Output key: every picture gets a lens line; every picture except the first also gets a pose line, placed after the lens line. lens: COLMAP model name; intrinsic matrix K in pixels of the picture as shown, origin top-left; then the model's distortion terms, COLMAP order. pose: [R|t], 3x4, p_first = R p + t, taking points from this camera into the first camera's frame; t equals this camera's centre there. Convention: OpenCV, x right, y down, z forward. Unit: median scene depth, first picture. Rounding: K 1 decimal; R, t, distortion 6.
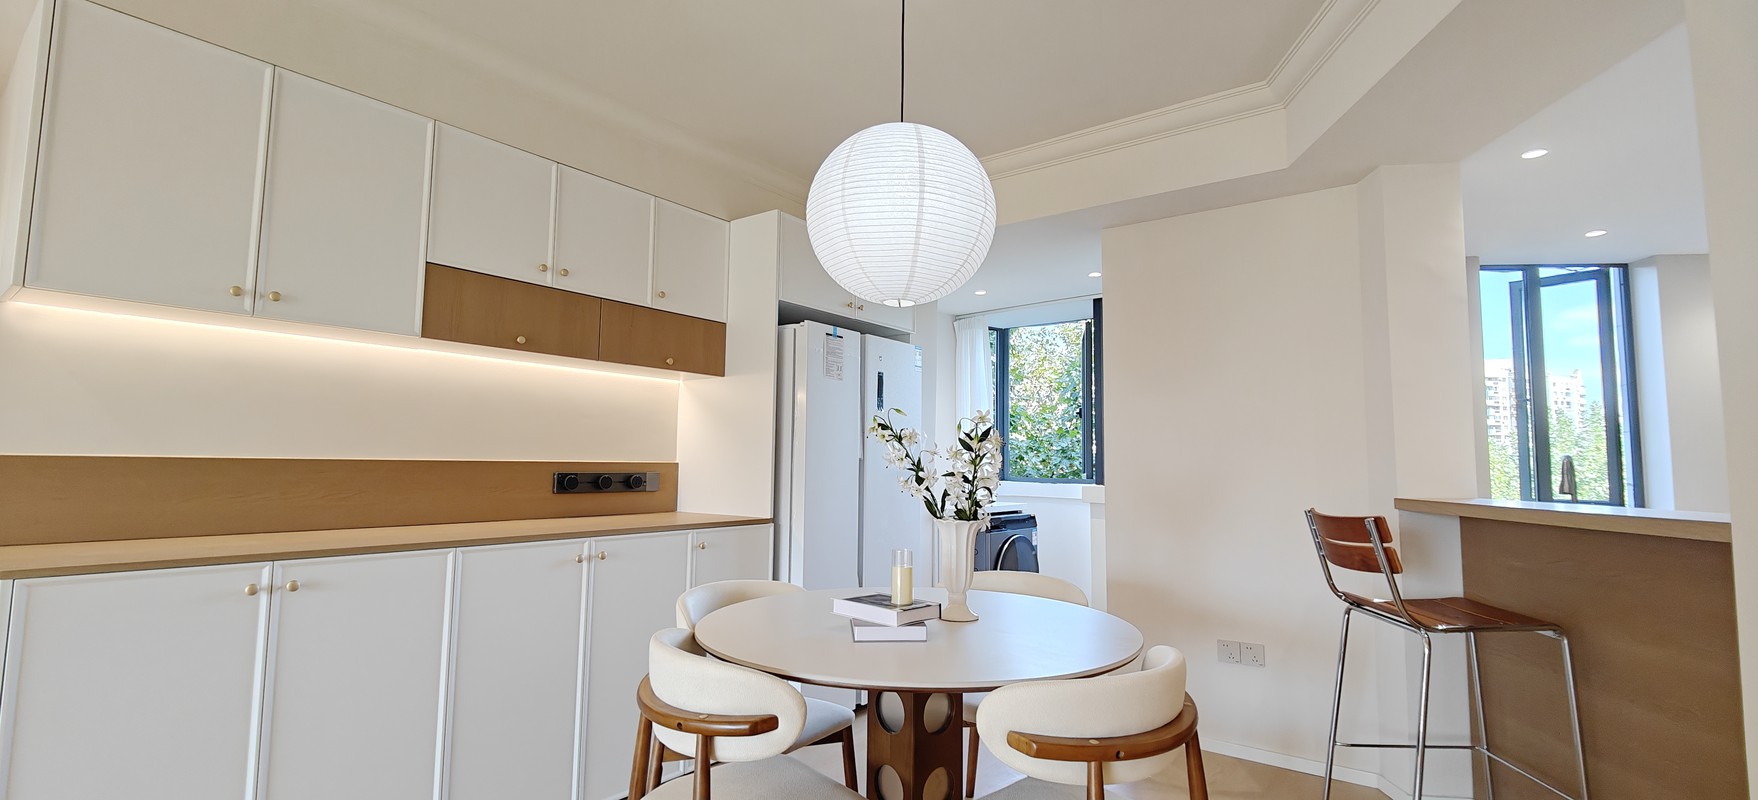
lens RADIAL K [[750.9, 0, 882.3], [0, 750.9, 400.2], [0, 0, 1]] dist [-0.000589, -0.000032]
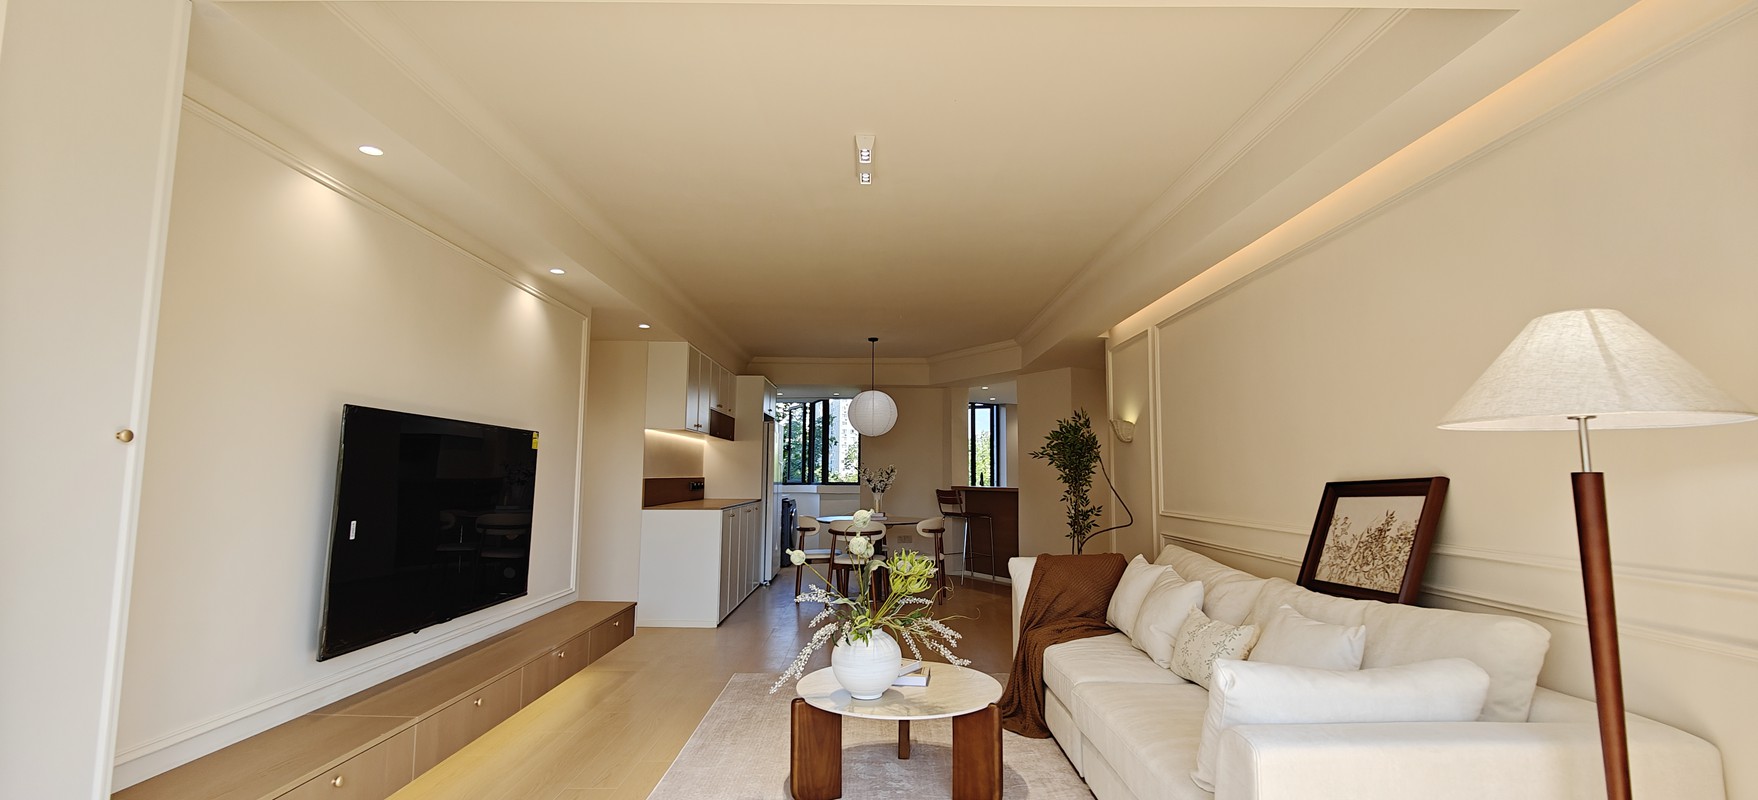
lens RADIAL K [[750.9, 0, 878.7], [0, 750.9, 397.5], [0, 0, 1]] dist [-0.000589, -0.000032]
pose [[0.793445, 0.052138, 0.606405, -1.250697], [-0.047110, 0.998596, -0.024217, -0.126793], [-0.606817, -0.009352, 0.794787, -1.130299]]
